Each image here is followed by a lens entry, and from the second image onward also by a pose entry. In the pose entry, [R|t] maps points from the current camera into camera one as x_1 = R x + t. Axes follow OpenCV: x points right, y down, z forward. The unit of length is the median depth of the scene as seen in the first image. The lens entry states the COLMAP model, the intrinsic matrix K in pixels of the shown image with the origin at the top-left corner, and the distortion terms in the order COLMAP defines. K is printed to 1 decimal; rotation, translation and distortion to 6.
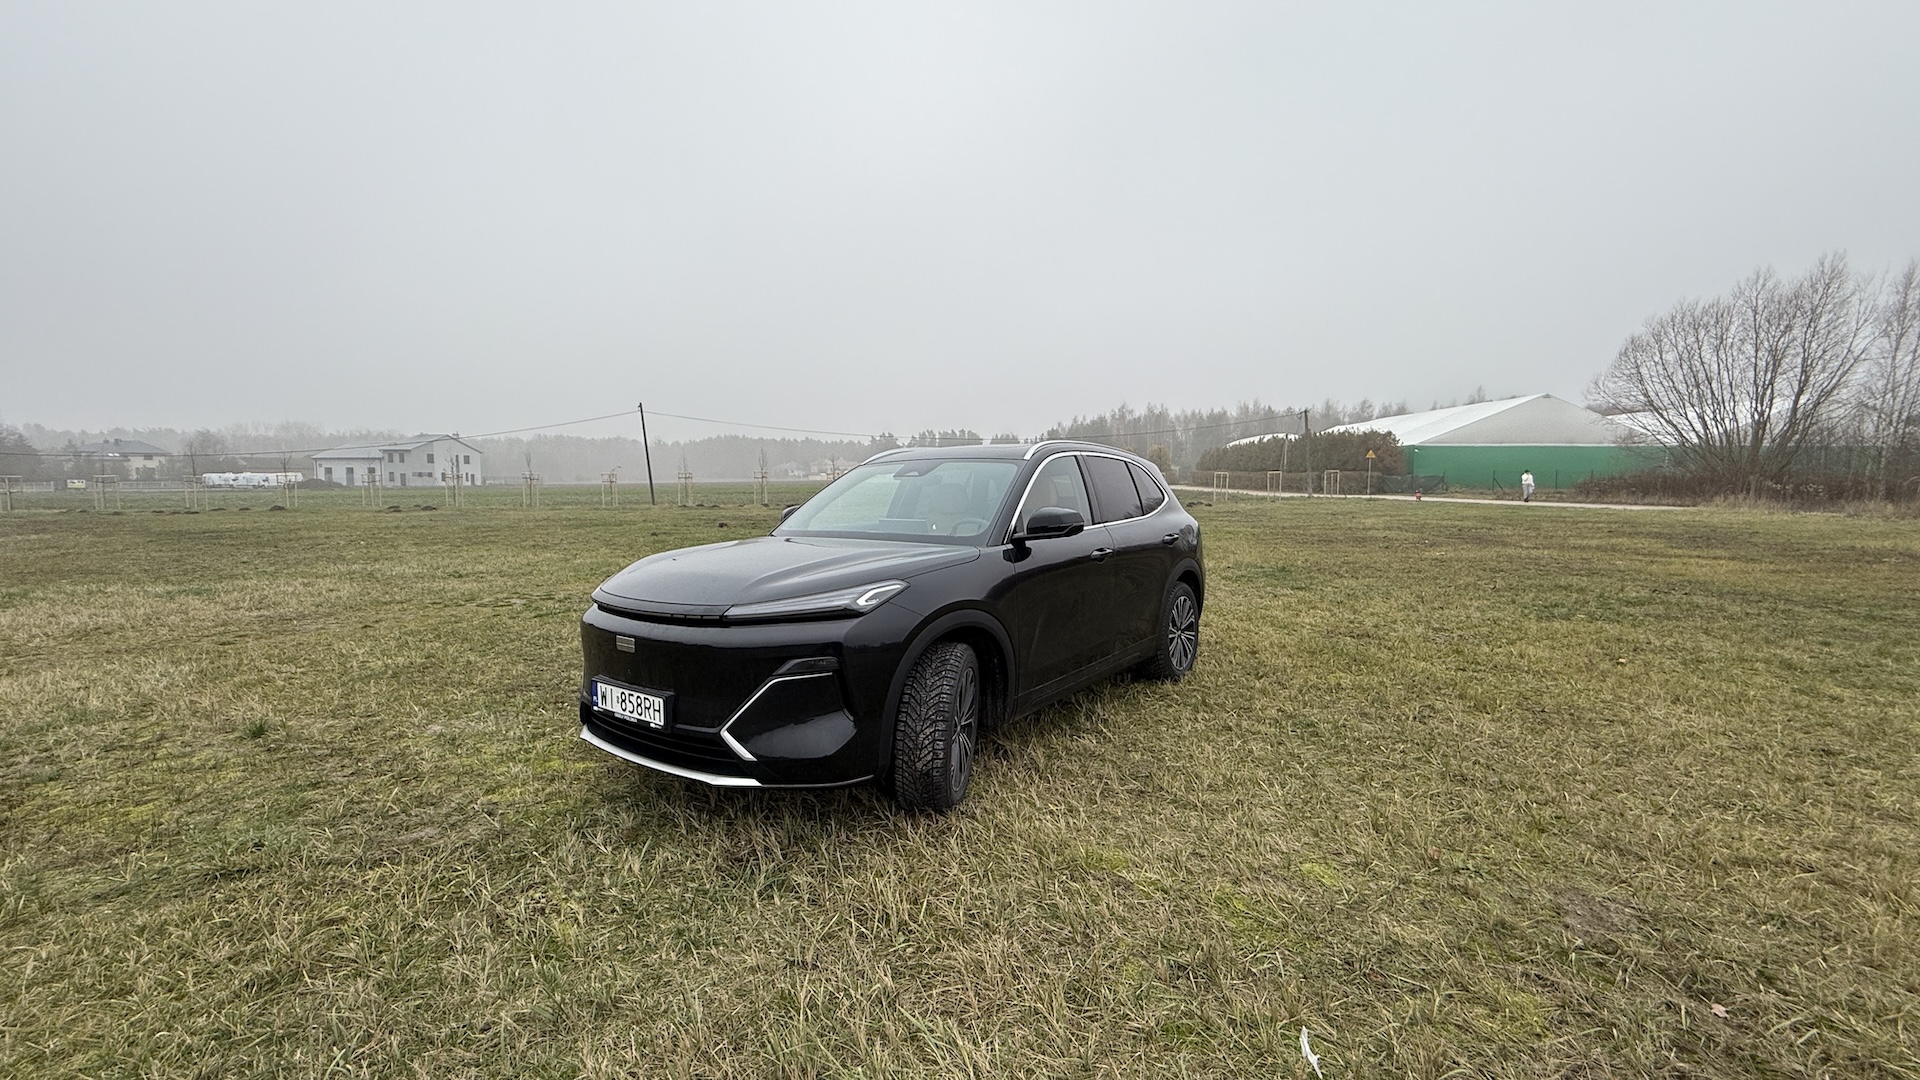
lens RADIAL K [[781.1, 0, 962.4], [0, 781.1, 534.3], [0, 0, 1]] dist [0.000382, 0.000069]
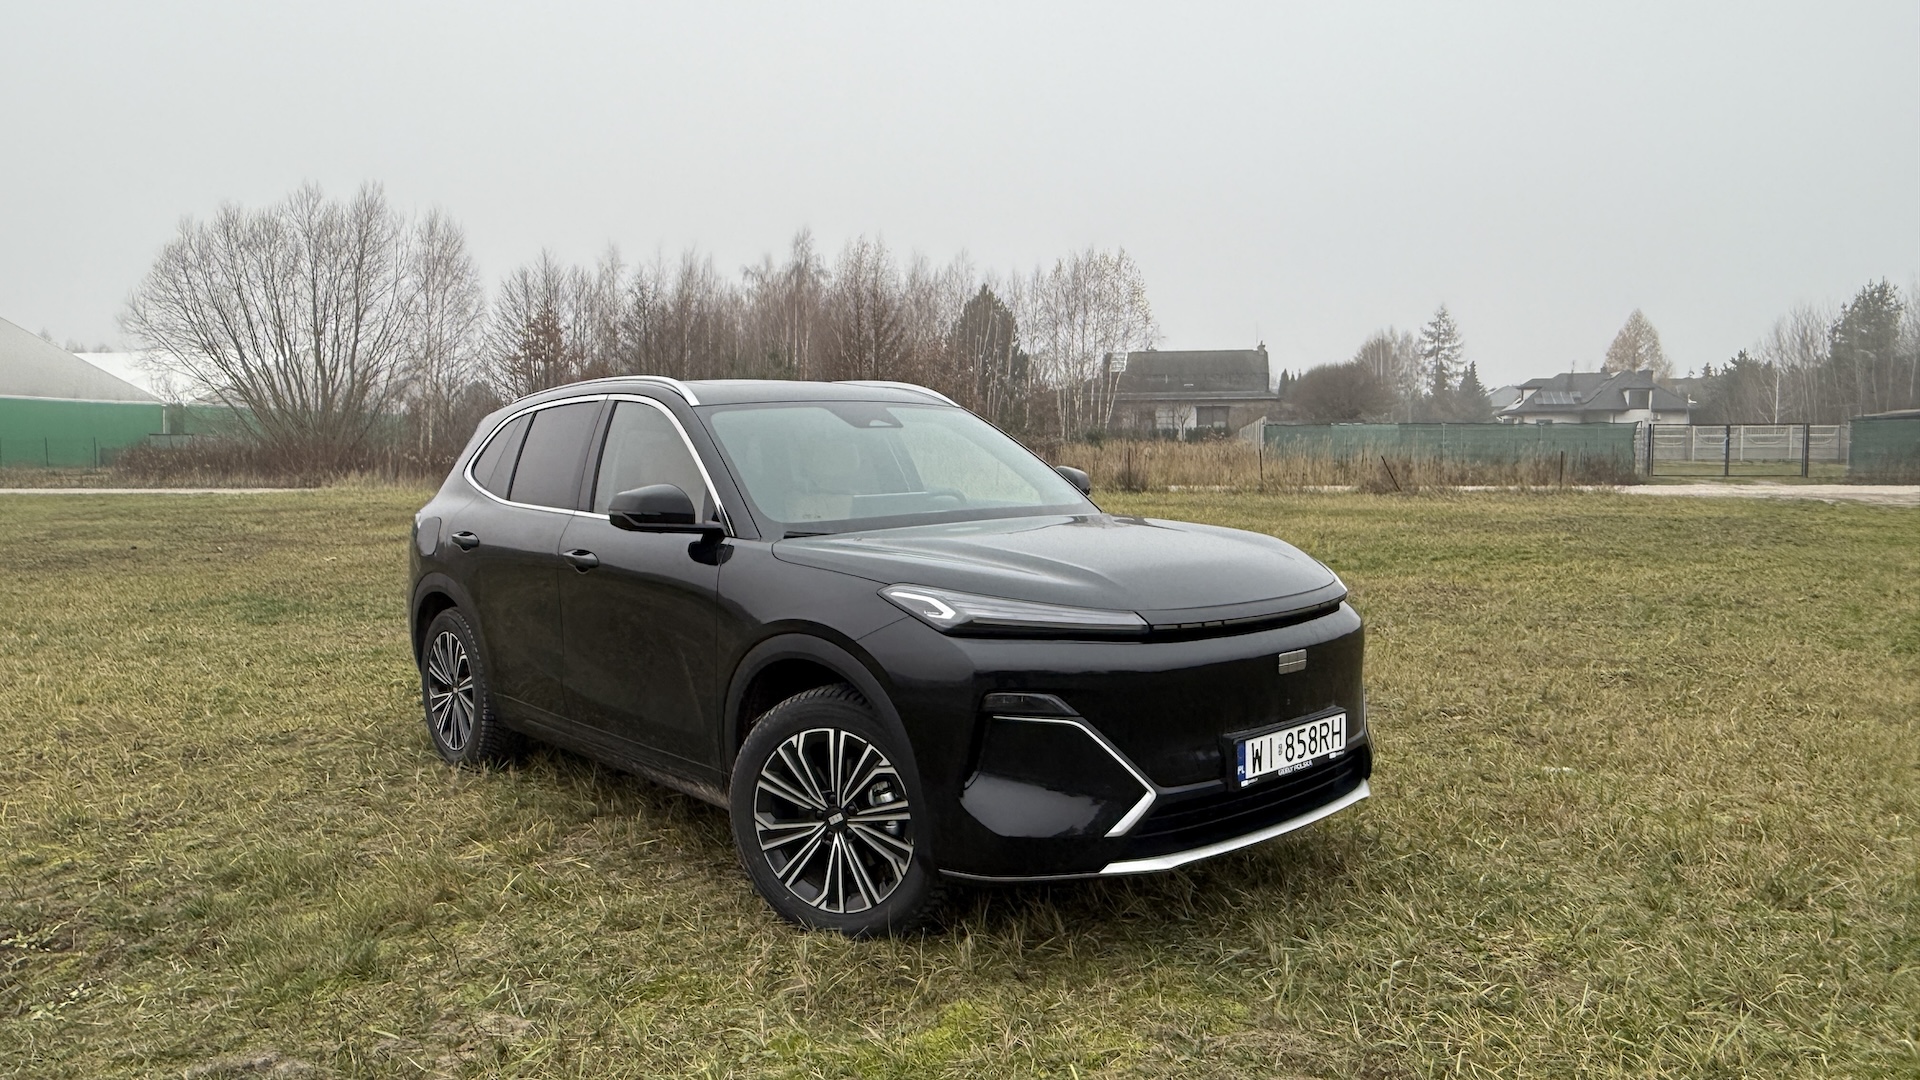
lens RADIAL K [[1312.2, 0, 969.3], [0, 1312.2, 531.8], [0, 0, 1]] dist [0.001621, 0.001887]
pose [[0.202101, -0.062435, 0.977372, -0.161168], [0.074421, 0.996059, 0.048240, -0.005161], [-0.976533, 0.062988, 0.205952, 0.102802]]
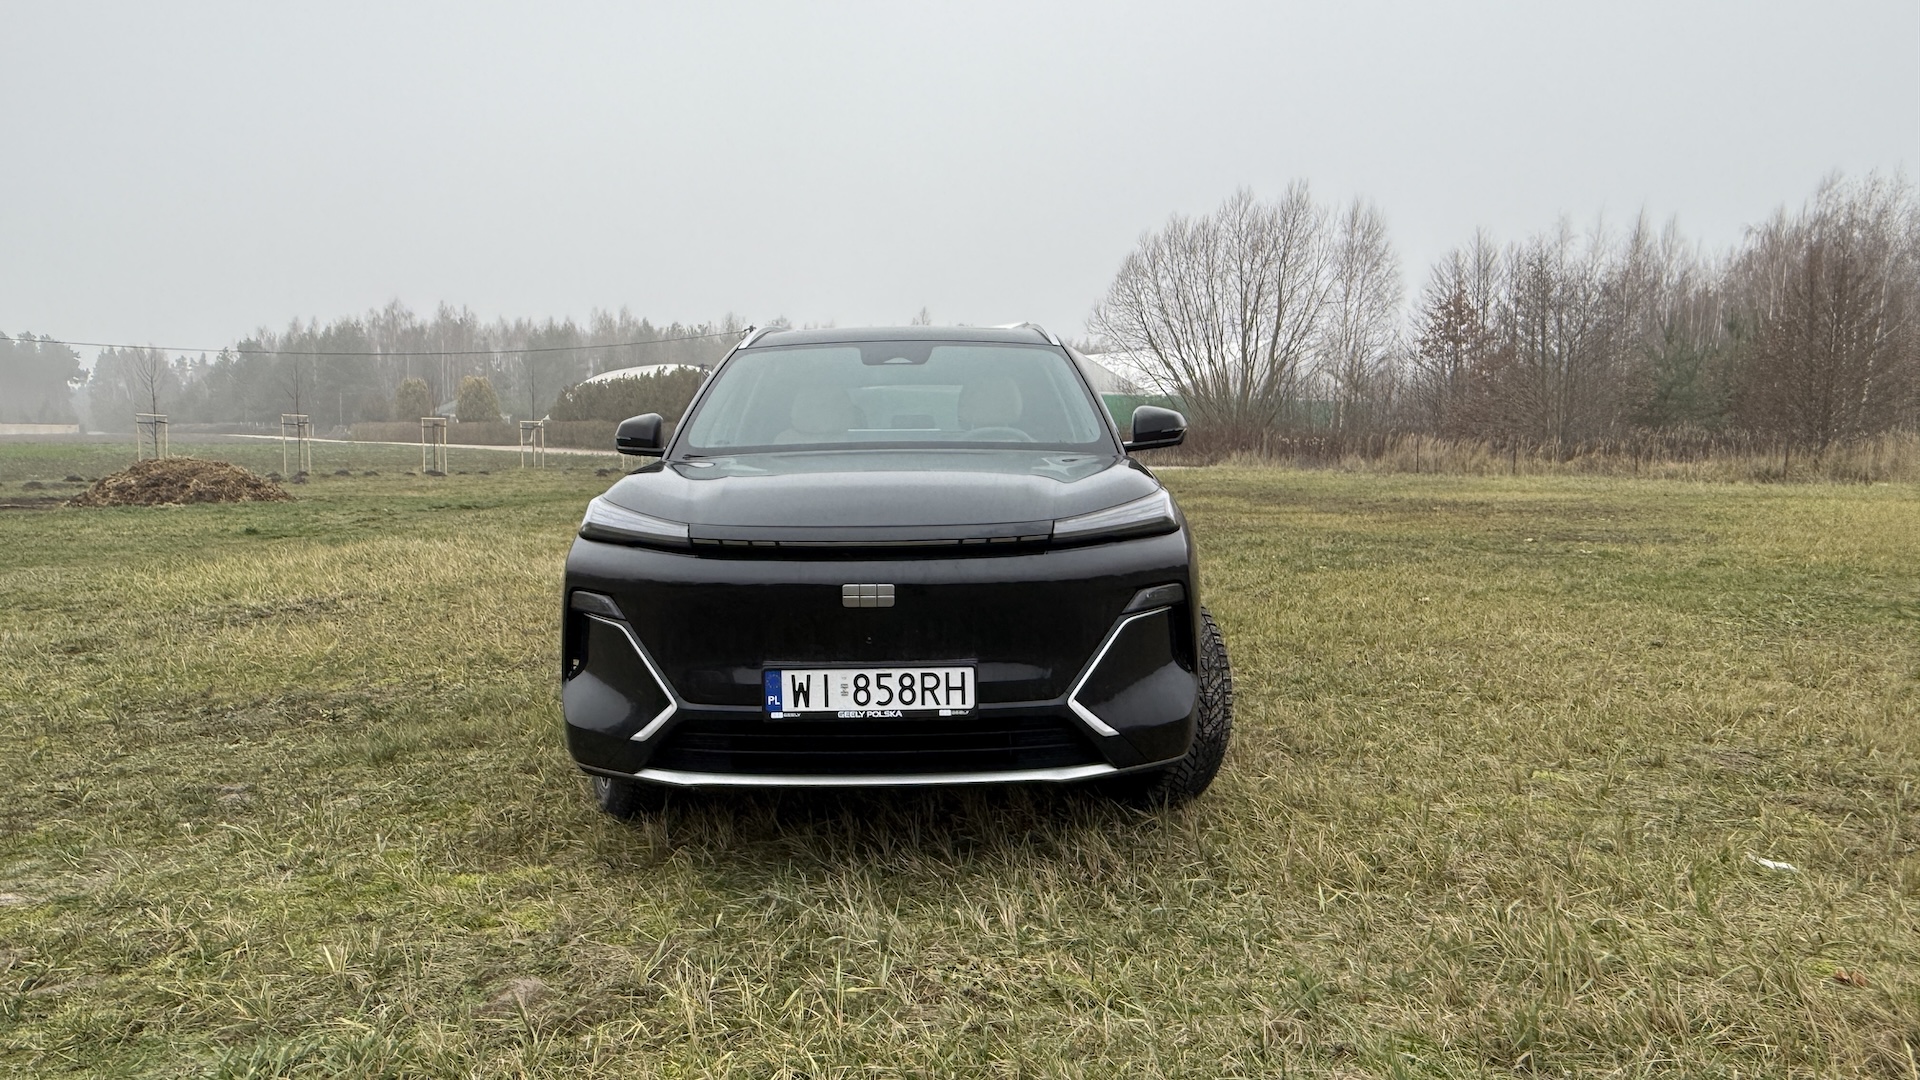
lens RADIAL K [[1322.2, 0, 965.6], [0, 1322.2, 543.5], [0, 0, 1]] dist [-0.001439, -0.000245]
pose [[0.806208, -0.043664, 0.590019, -0.098208], [0.039178, 0.999024, 0.020398, 0.008029], [-0.590333, 0.006671, 0.807132, 0.010629]]
